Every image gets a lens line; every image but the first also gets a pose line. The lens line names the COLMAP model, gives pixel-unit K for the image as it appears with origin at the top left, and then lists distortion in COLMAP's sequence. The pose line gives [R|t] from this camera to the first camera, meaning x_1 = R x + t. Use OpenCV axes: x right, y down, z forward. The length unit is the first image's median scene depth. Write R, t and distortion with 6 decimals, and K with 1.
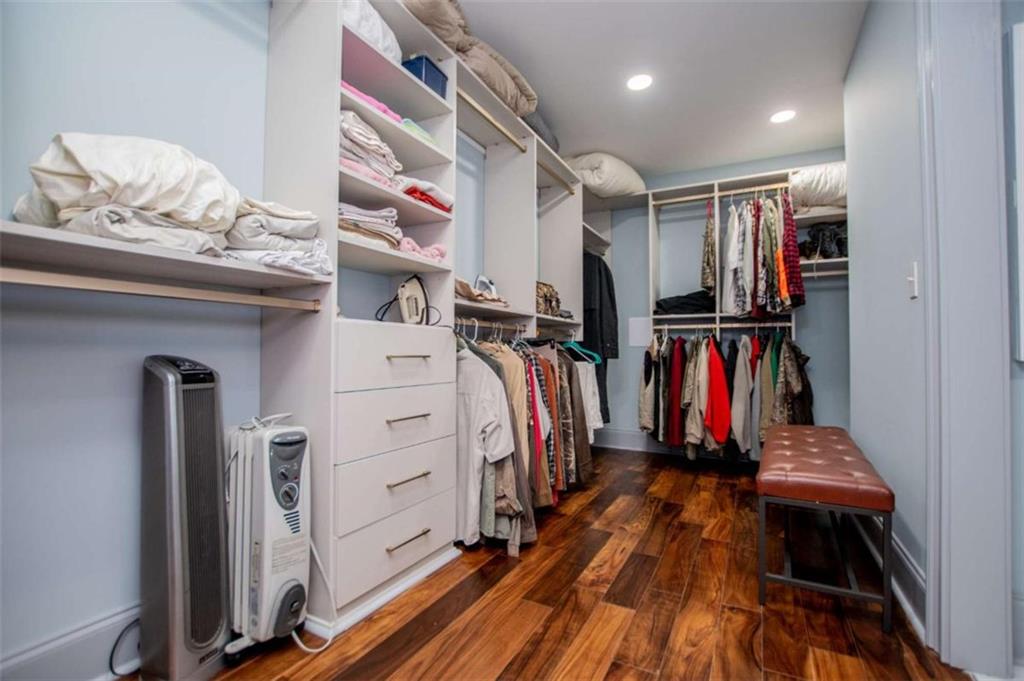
lens RADIAL K [[481.8, 0, 506.1], [0, 481.8, 343.9], [0, 0, 1]] dist [-0.010056, -0.000005]
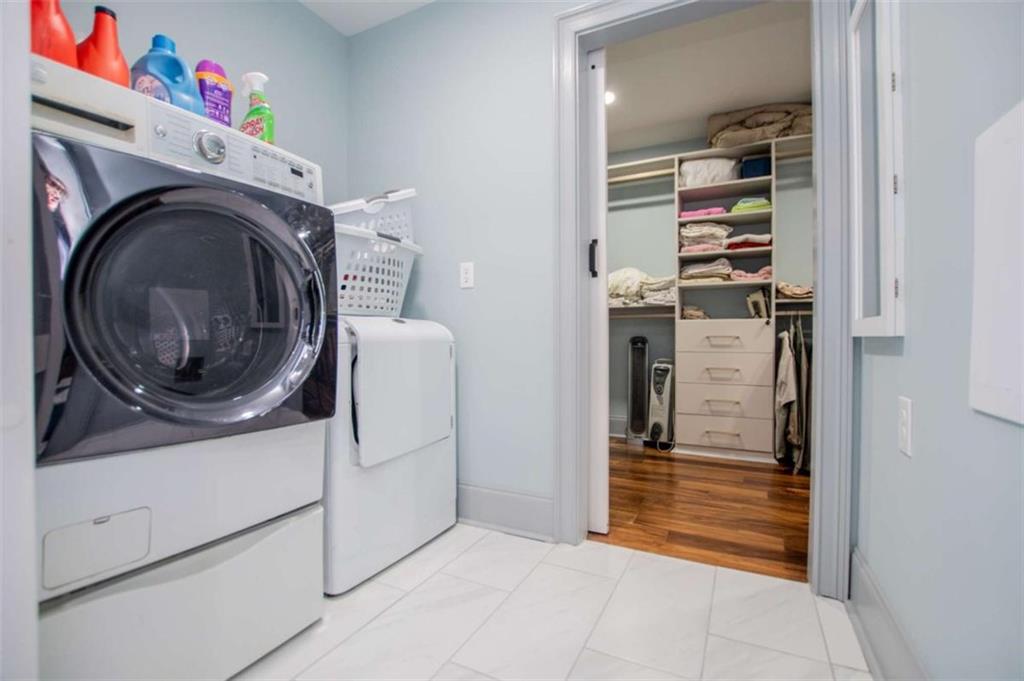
lens RADIAL K [[481.8, 0, 506.1], [0, 481.8, 343.9], [0, 0, 1]] dist [-0.010056, -0.000005]
pose [[-0.019018, 0.010247, -0.999767, 1.863883], [0.022166, 0.999706, 0.009825, 0.019617], [0.999573, -0.021974, -0.019240, 0.193231]]
